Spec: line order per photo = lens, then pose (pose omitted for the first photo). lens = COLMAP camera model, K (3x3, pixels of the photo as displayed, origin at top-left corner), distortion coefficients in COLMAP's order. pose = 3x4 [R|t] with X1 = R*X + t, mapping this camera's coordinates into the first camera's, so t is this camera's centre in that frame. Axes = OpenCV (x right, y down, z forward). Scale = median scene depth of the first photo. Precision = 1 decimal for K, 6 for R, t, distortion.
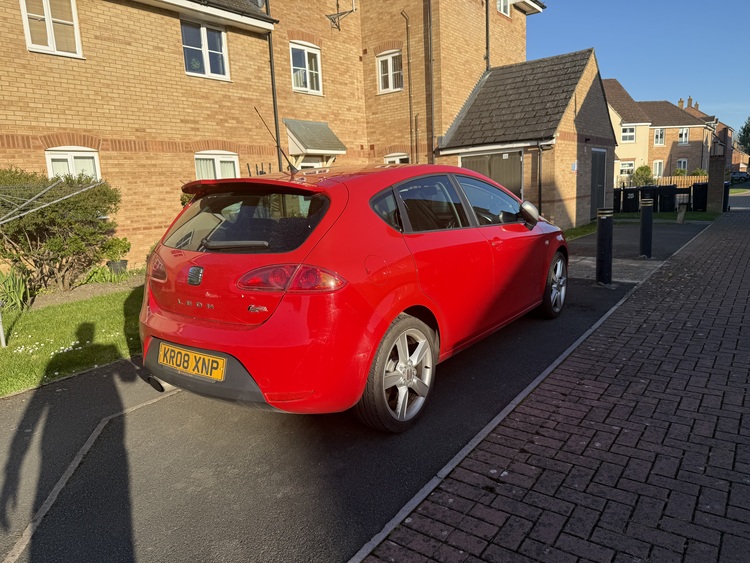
lens RADIAL K [[531.7, 0, 378.6], [0, 531.7, 291.0], [0, 0, 1]] dist [0.003121, -0.002267]
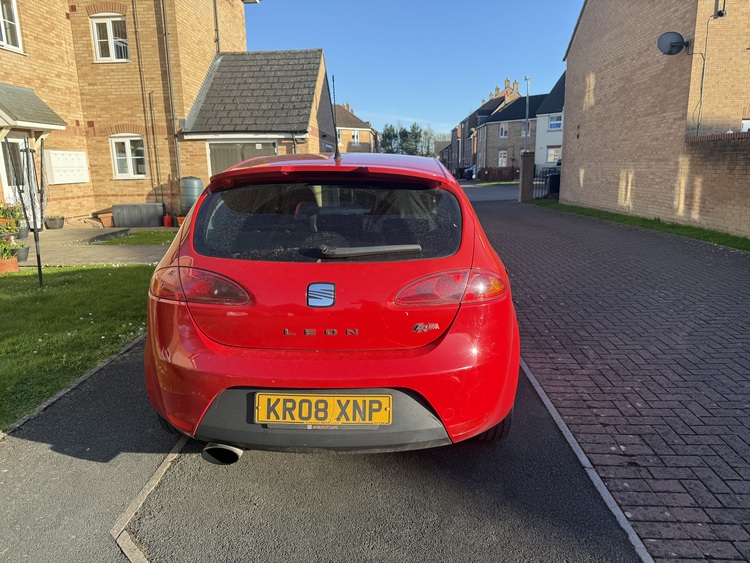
lens RADIAL K [[527.4, 0, 385.2], [0, 527.4, 278.4], [0, 0, 1]] dist [0.018495, -0.033393]
pose [[0.823668, -0.076288, 0.561918, -0.133756], [0.077510, 0.996755, 0.021707, -0.011710], [-0.561751, 0.025675, 0.826908, 0.065211]]
